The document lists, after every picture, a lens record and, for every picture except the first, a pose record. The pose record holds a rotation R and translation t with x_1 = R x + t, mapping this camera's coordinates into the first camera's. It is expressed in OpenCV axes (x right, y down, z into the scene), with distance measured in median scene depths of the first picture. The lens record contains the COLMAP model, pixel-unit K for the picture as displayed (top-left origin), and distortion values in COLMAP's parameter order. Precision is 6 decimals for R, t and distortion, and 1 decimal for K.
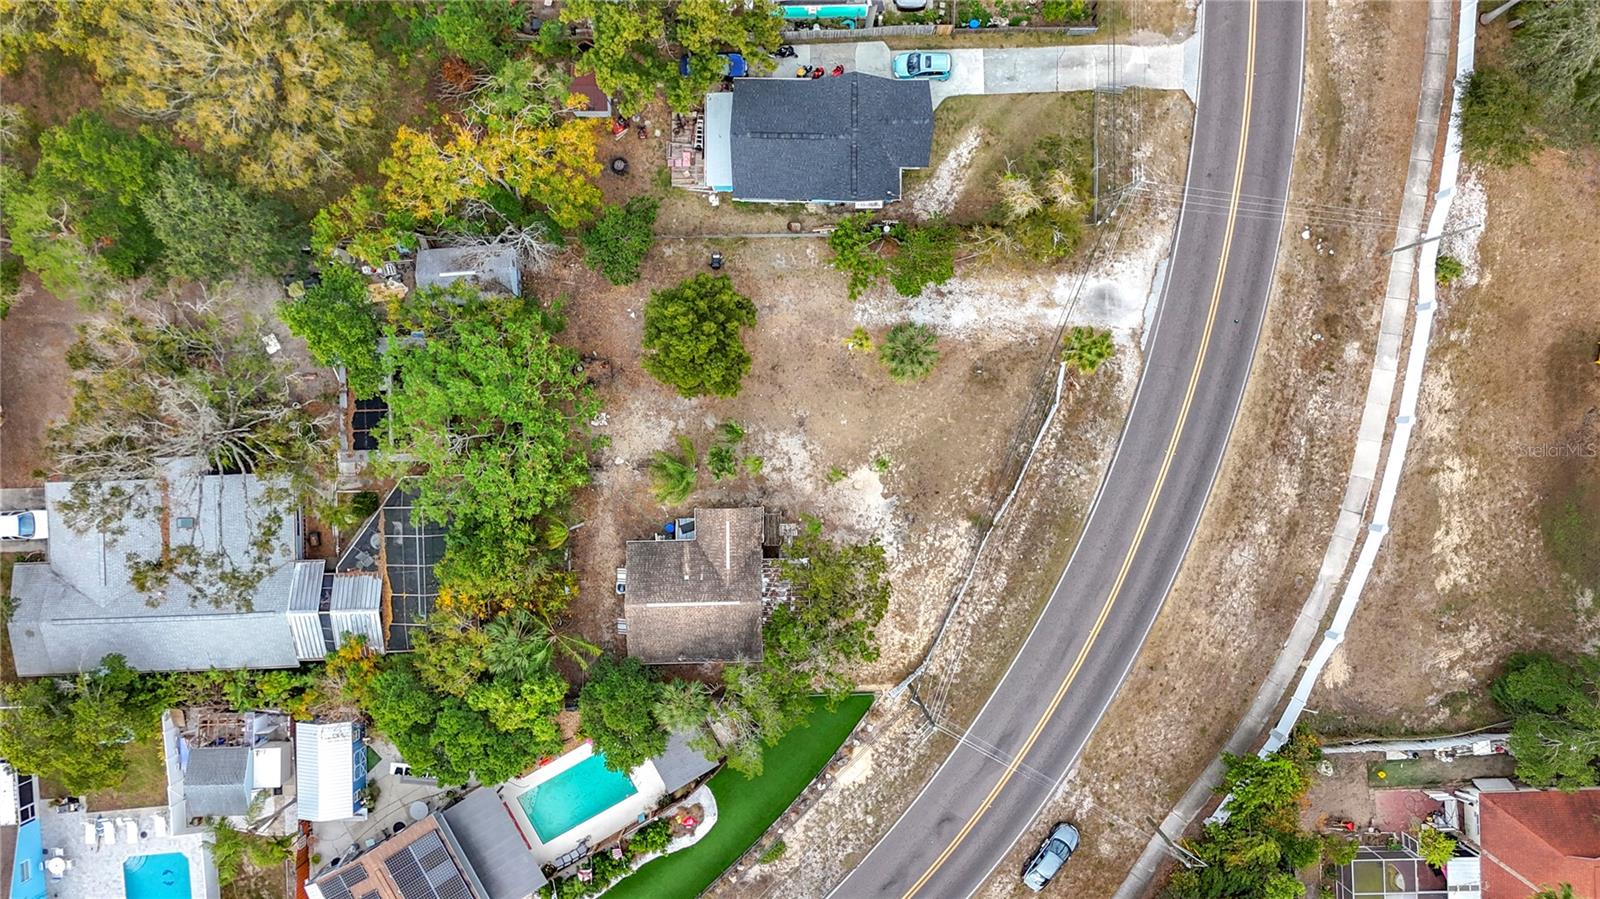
lens RADIAL K [[1157.9, 0, 780.3], [0, 1157.9, 398.2], [0, 0, 1]] dist [0.051386, -0.064998]
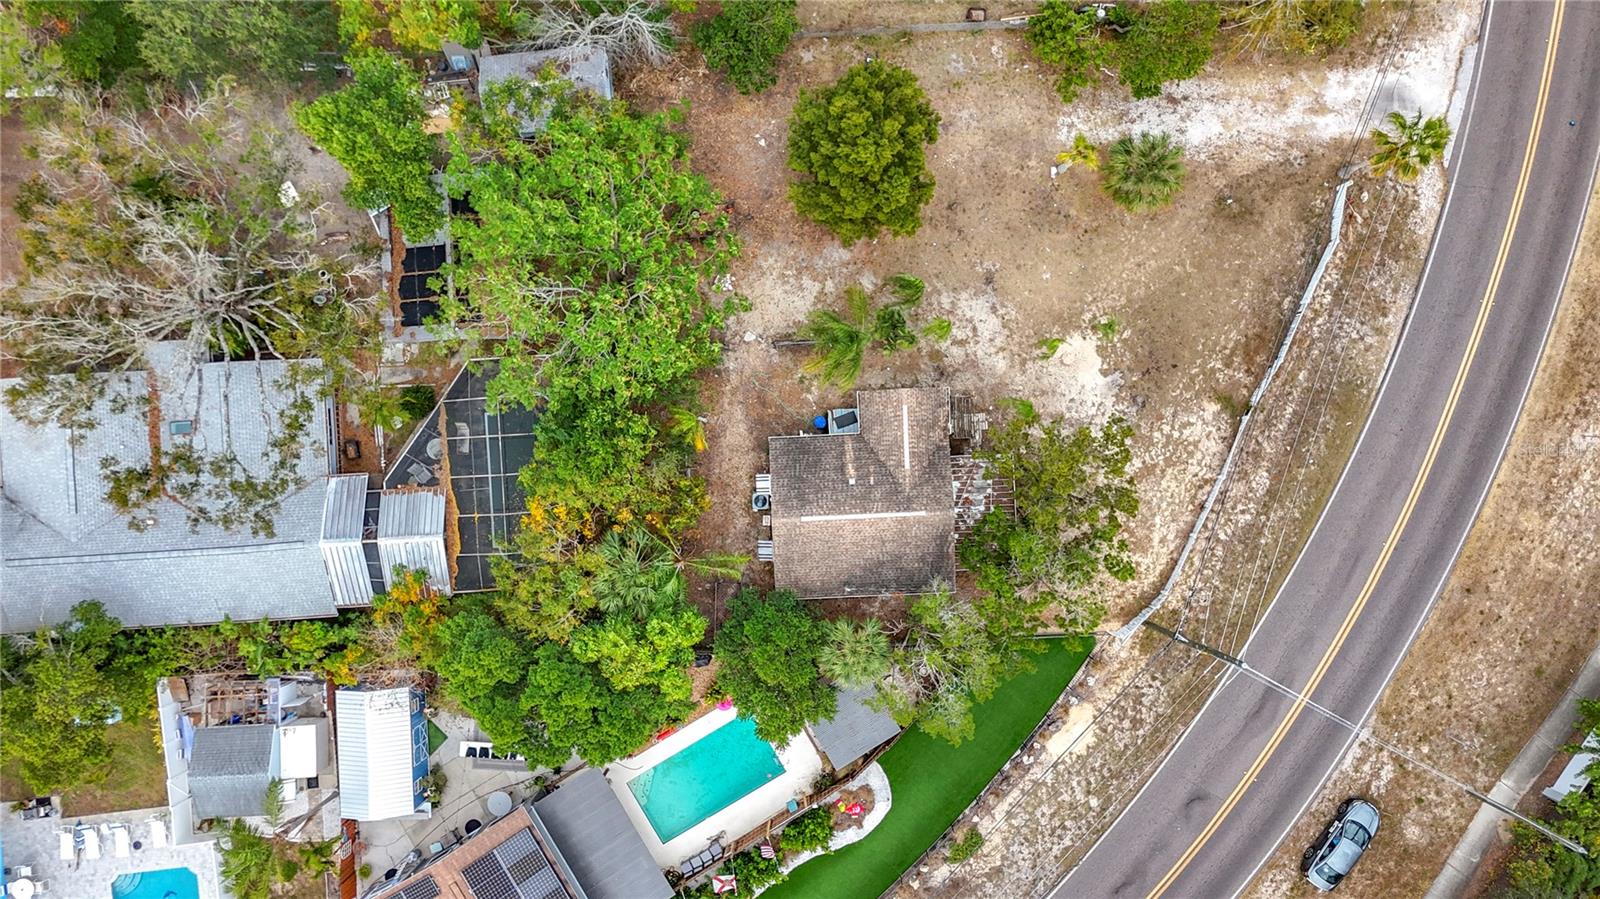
lens RADIAL K [[1157.4, 0, 773.8], [0, 1157.4, 405.9], [0, 0, 1]] dist [0.042100, -0.043634]
pose [[0.999626, -0.027022, -0.004206, -0.121681], [0.027023, 0.999635, 0.000086, 0.100337], [0.004202, -0.000200, 0.999991, 0.245681]]
